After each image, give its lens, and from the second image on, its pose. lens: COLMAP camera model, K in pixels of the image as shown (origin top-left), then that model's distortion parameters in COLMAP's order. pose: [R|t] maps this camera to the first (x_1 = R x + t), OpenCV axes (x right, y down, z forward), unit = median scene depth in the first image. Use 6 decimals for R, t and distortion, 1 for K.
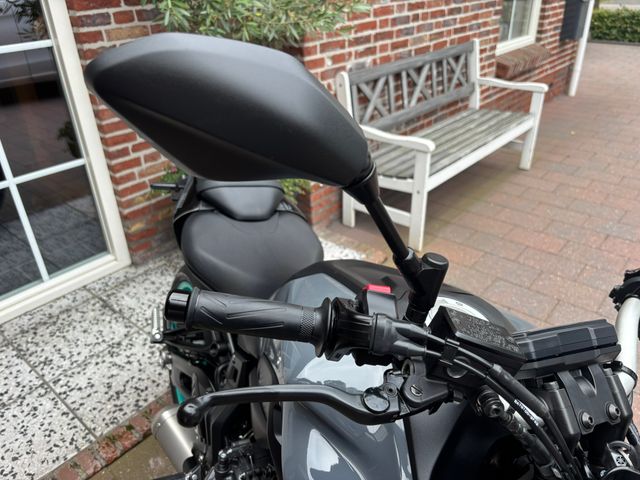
lens RADIAL K [[502.9, 0, 330.7], [0, 502.9, 239.0], [0, 0, 1]] dist [-0.004502, 0.001246]
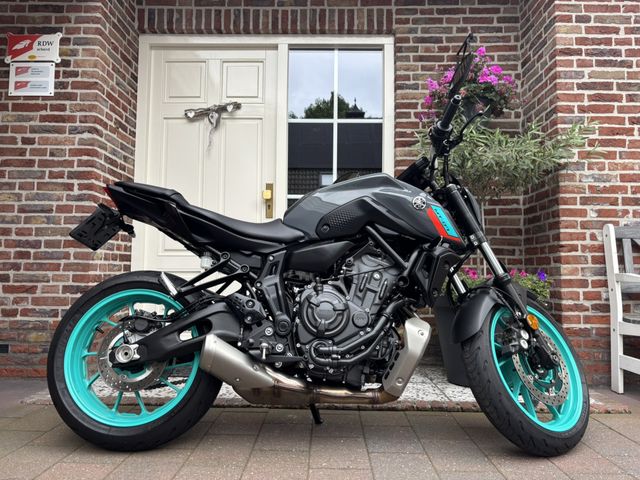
lens RADIAL K [[490.4, 0, 320.0], [0, 490.4, 240.0], [0, 0, 1]] dist [0.004948, -0.006912]
pose [[0.642359, -0.017917, -0.766194, 0.385219], [-0.384975, 0.856906, -0.342793, 0.254838], [0.662698, 0.515162, 0.543544, 0.061952]]
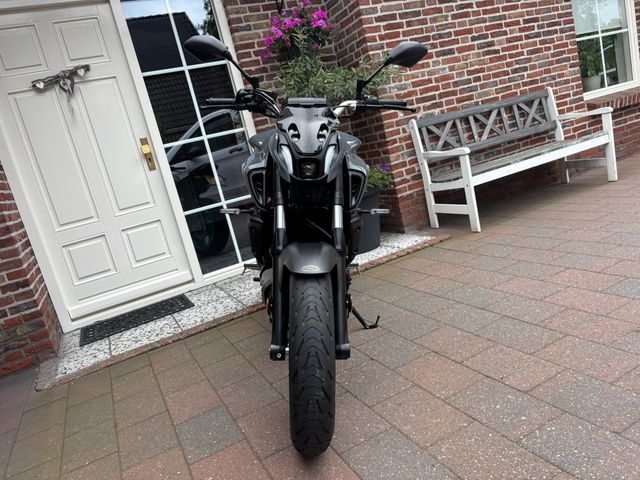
lens RADIAL K [[490.4, 0, 320.0], [0, 490.4, 240.0], [0, 0, 1]] dist [0.004948, -0.006912]
pose [[0.900918, -0.101961, -0.421841, 0.330953], [0.000169, 0.972092, -0.234599, 0.336621], [0.433988, 0.211283, 0.875793, -0.306337]]
